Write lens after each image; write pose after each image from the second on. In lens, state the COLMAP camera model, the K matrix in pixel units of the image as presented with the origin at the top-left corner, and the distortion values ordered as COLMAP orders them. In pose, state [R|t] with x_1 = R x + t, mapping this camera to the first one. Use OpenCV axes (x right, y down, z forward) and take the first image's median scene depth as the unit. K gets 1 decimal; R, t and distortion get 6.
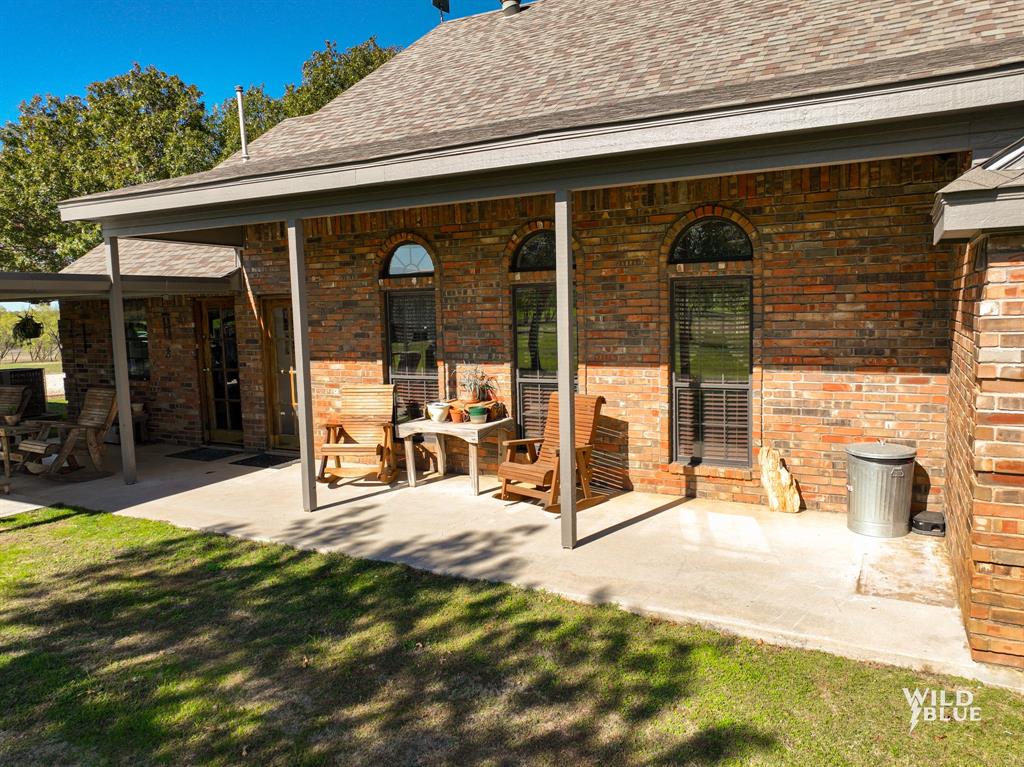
lens RADIAL K [[723.2, 0, 514.9], [0, 723.2, 381.0], [0, 0, 1]] dist [-0.002534, 0.017570]
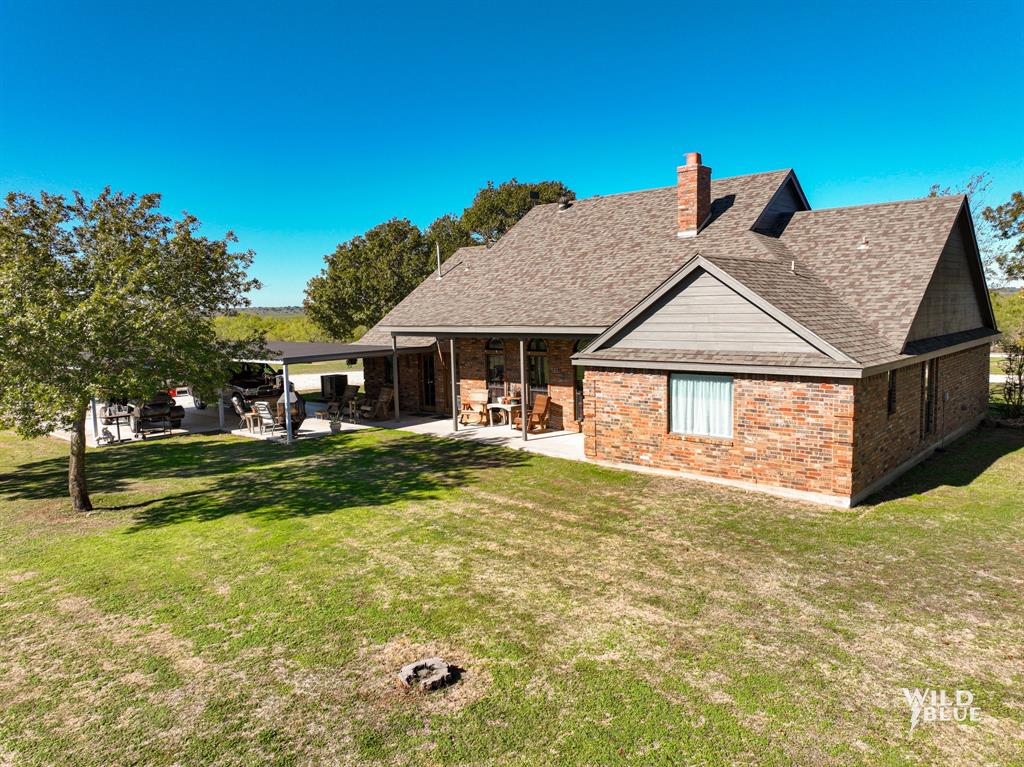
lens RADIAL K [[723.2, 0, 511.1], [0, 723.2, 384.3], [0, 0, 1]] dist [-0.002534, 0.017570]
pose [[0.966688, 0.026982, -0.254532, 0.616091], [-0.024124, 0.999606, 0.014343, -0.058076], [0.254819, -0.007725, 0.966958, -1.629362]]
